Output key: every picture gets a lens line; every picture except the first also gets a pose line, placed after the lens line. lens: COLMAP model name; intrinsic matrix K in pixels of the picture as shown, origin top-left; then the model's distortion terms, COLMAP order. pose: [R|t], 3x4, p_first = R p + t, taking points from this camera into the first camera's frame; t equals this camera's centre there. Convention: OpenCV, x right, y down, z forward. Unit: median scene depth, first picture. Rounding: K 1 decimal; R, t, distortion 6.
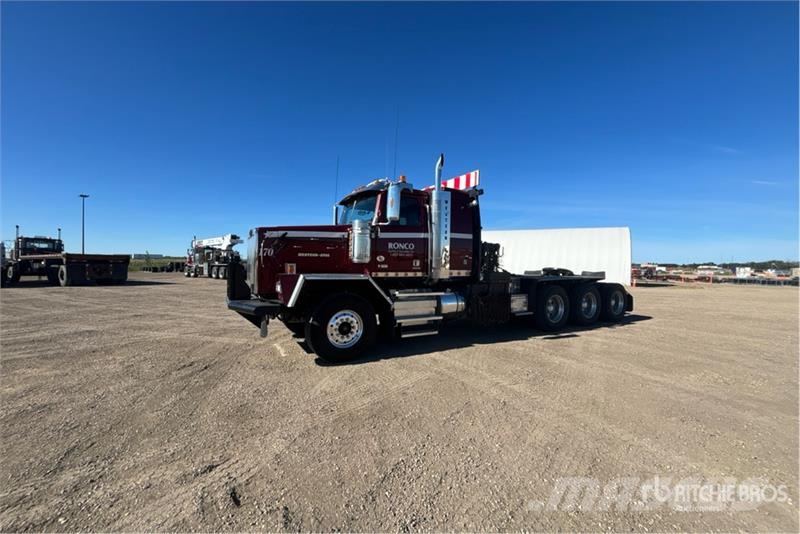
lens RADIAL K [[319.3, 0, 400.0], [0, 319.3, 267.0], [0, 0, 1]] dist [0.000663, 0.000011]
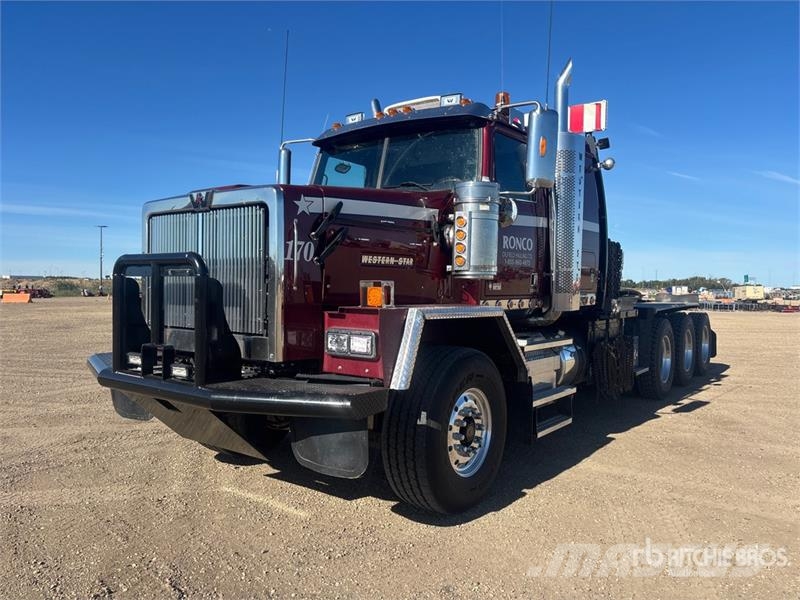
lens RADIAL K [[609.2, 0, 411.8], [0, 609.2, 295.3], [0, 0, 1]] dist [0.023326, -0.001132]
pose [[0.924719, -0.011404, 0.380480, -0.526770], [0.007041, 0.999893, 0.012856, -0.002199], [-0.380586, -0.009209, 0.924700, 0.251389]]
